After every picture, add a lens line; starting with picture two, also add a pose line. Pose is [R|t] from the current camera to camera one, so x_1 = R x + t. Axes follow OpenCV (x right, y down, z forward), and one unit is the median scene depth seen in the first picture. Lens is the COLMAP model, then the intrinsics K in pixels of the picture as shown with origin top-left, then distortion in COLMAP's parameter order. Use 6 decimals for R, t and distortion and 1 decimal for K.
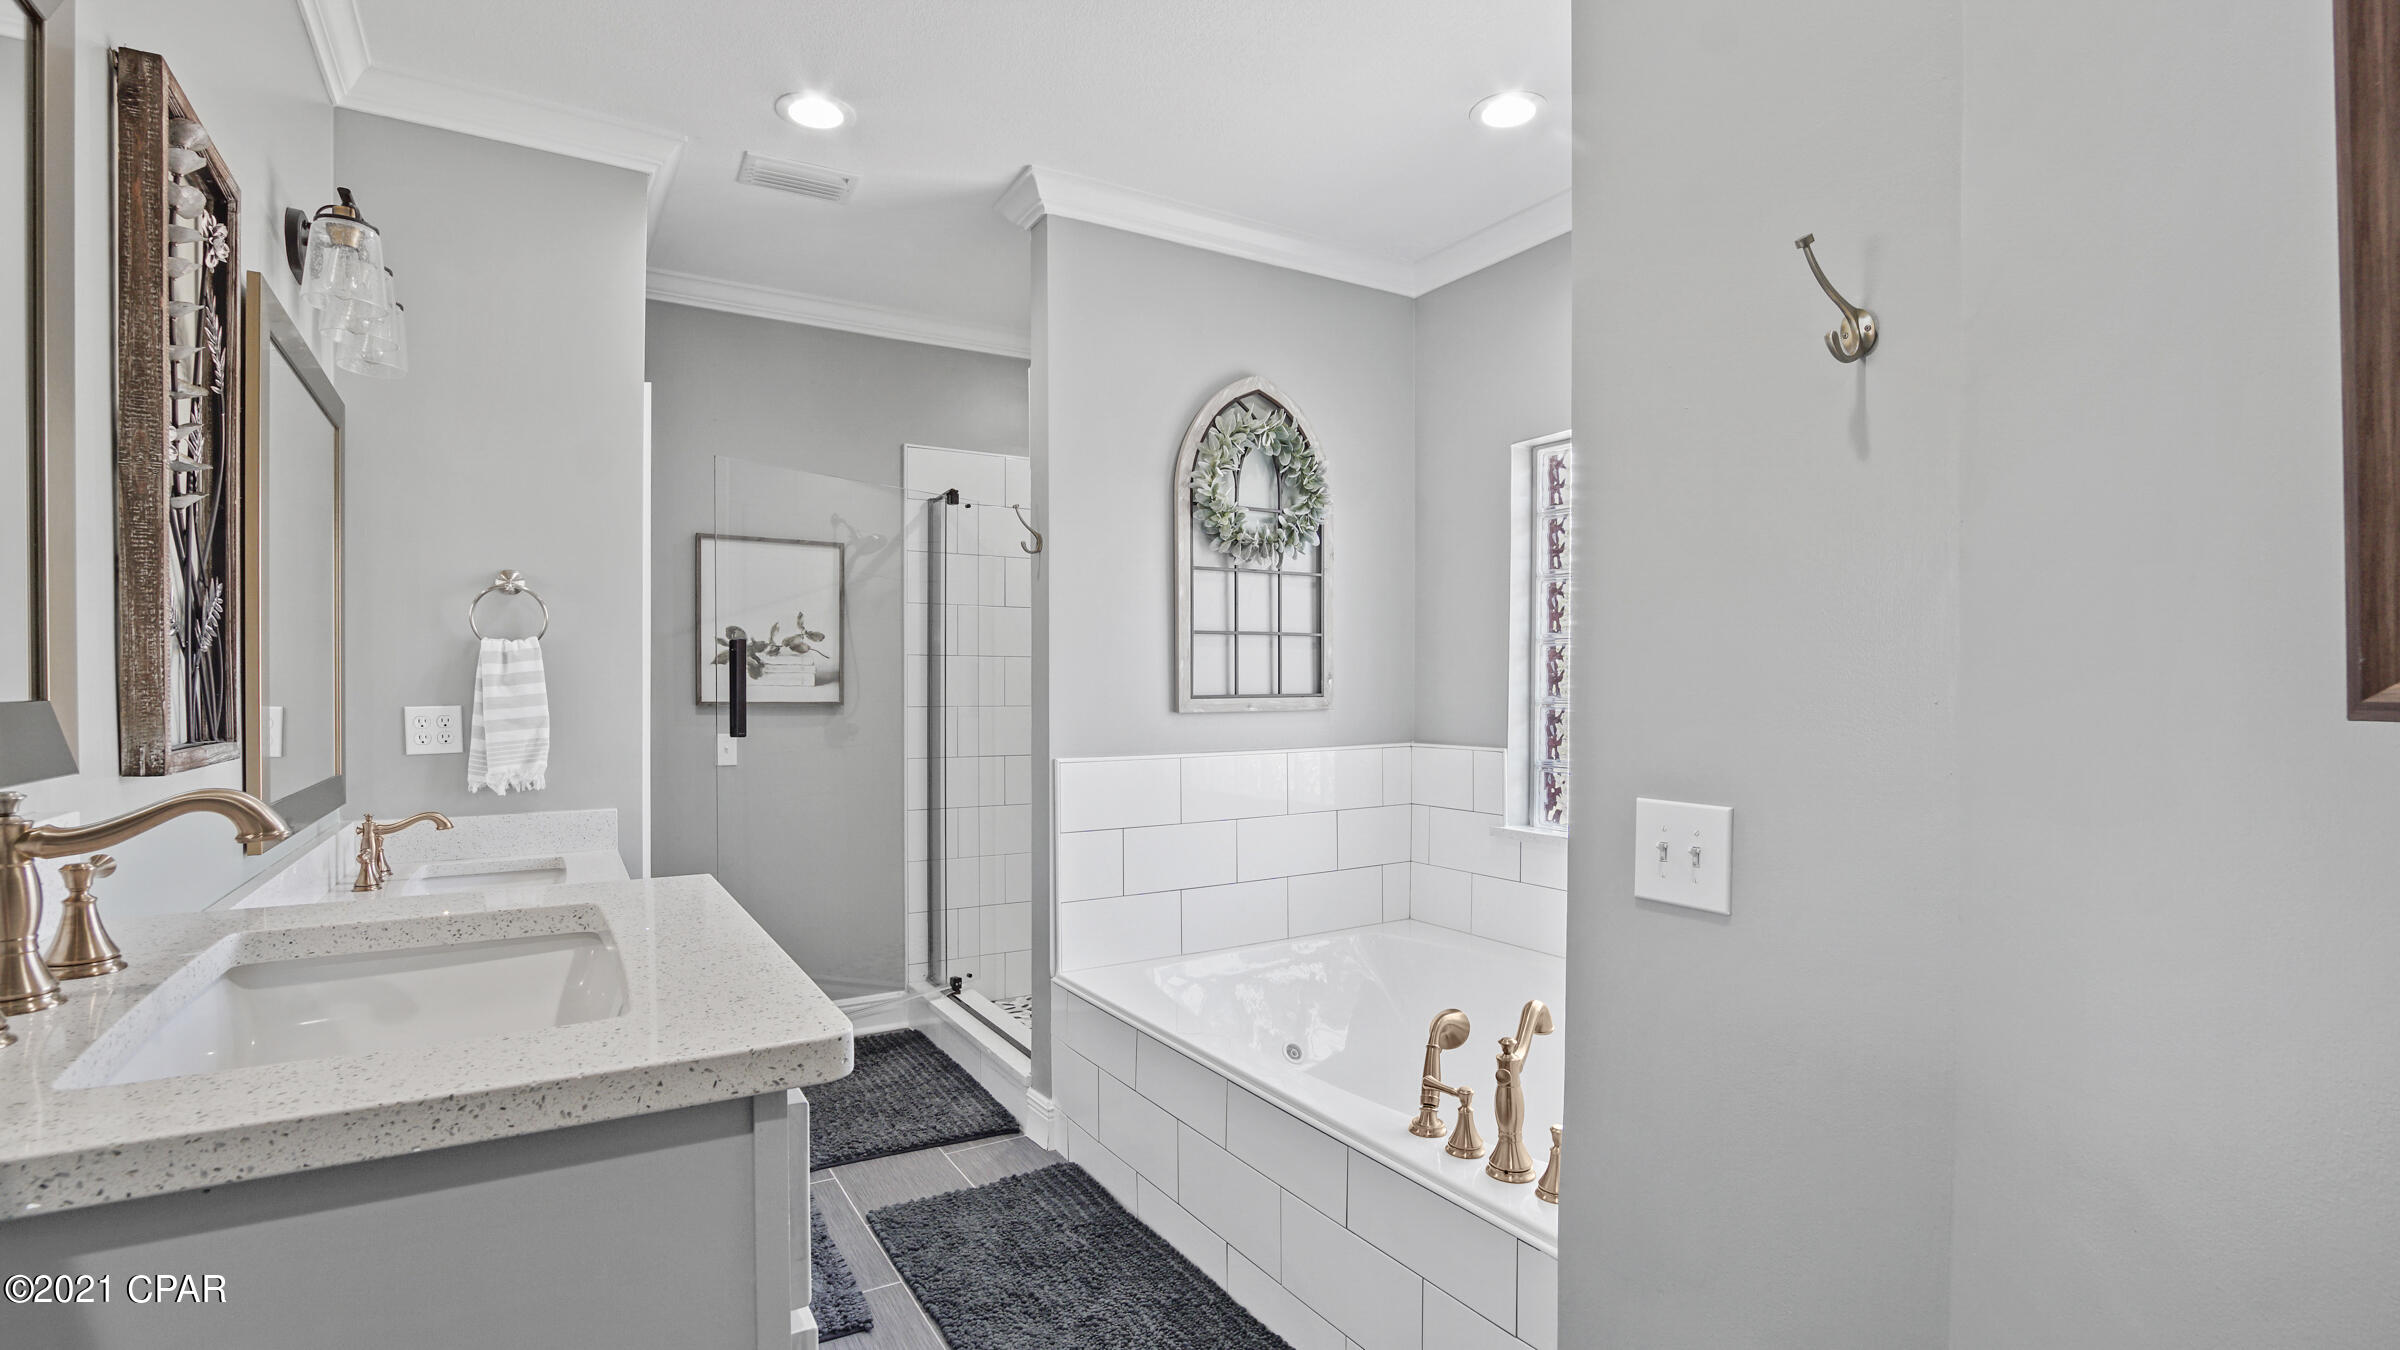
lens RADIAL K [[1099.9, 0, 1196.5], [0, 1099.9, 690.6], [0, 0, 1]] dist [-0.021667, 0.003312]
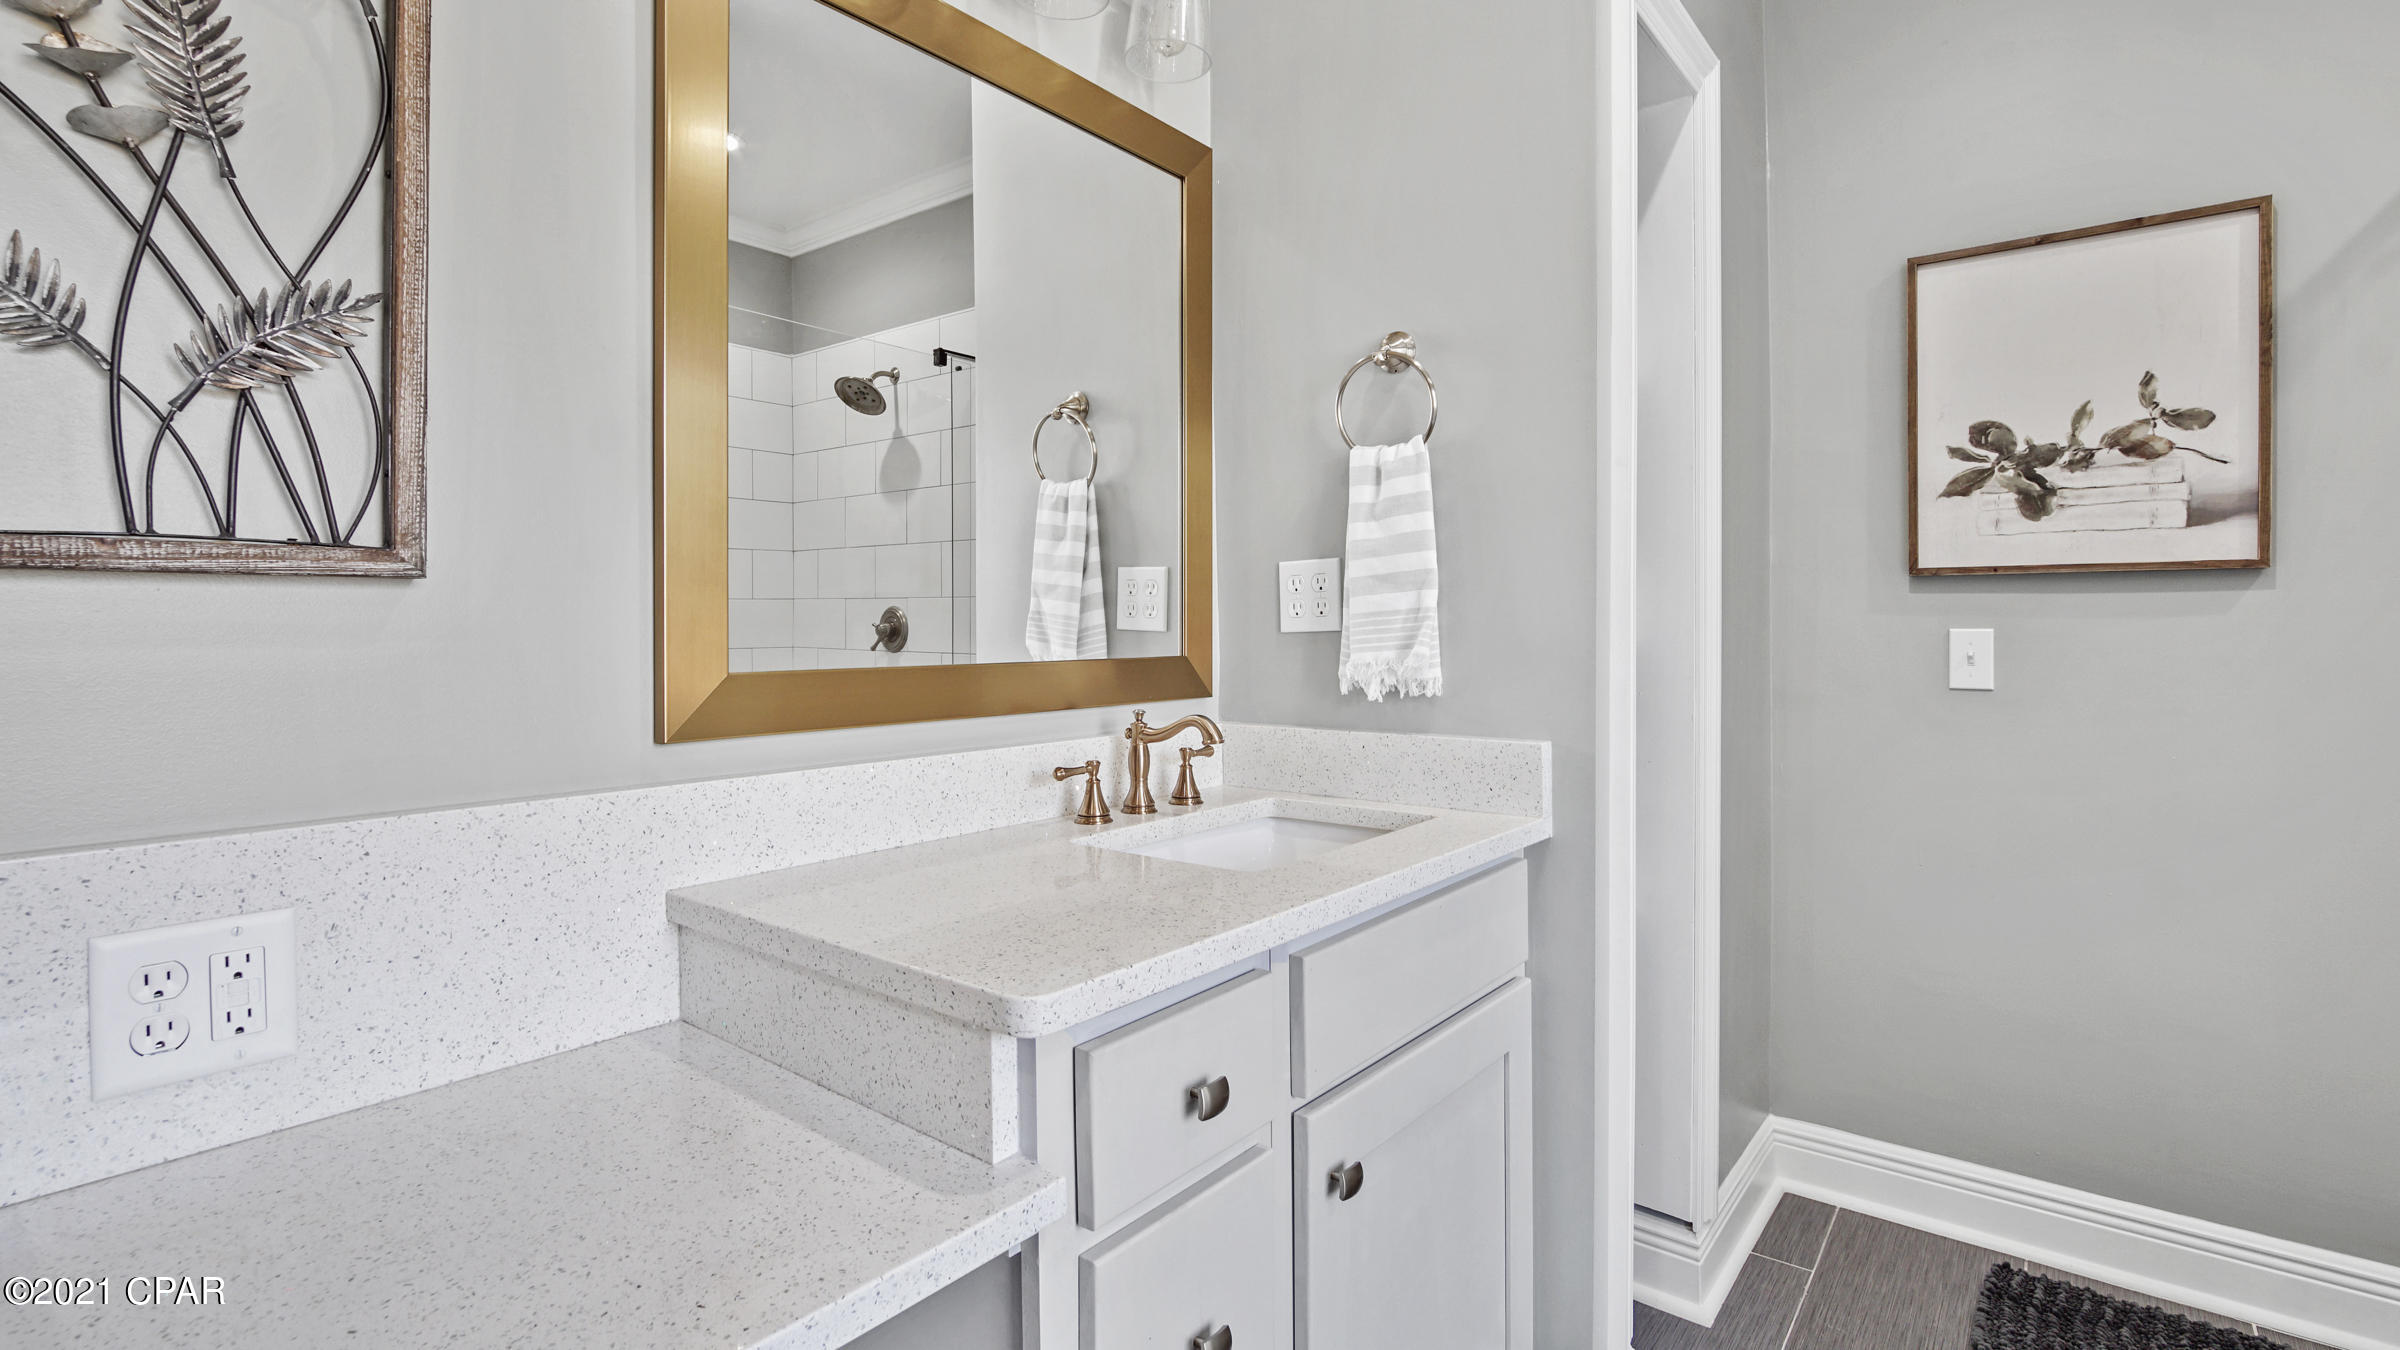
lens RADIAL K [[1099.9, 0, 1205.2], [0, 1099.9, 650.3], [0, 0, 1]] dist [-0.021667, 0.003312]
pose [[0.337347, 0.014122, -0.941275, -0.088378], [0.006984, 0.999822, 0.017503, 0.055395], [0.941355, -0.012478, 0.337188, 0.691090]]
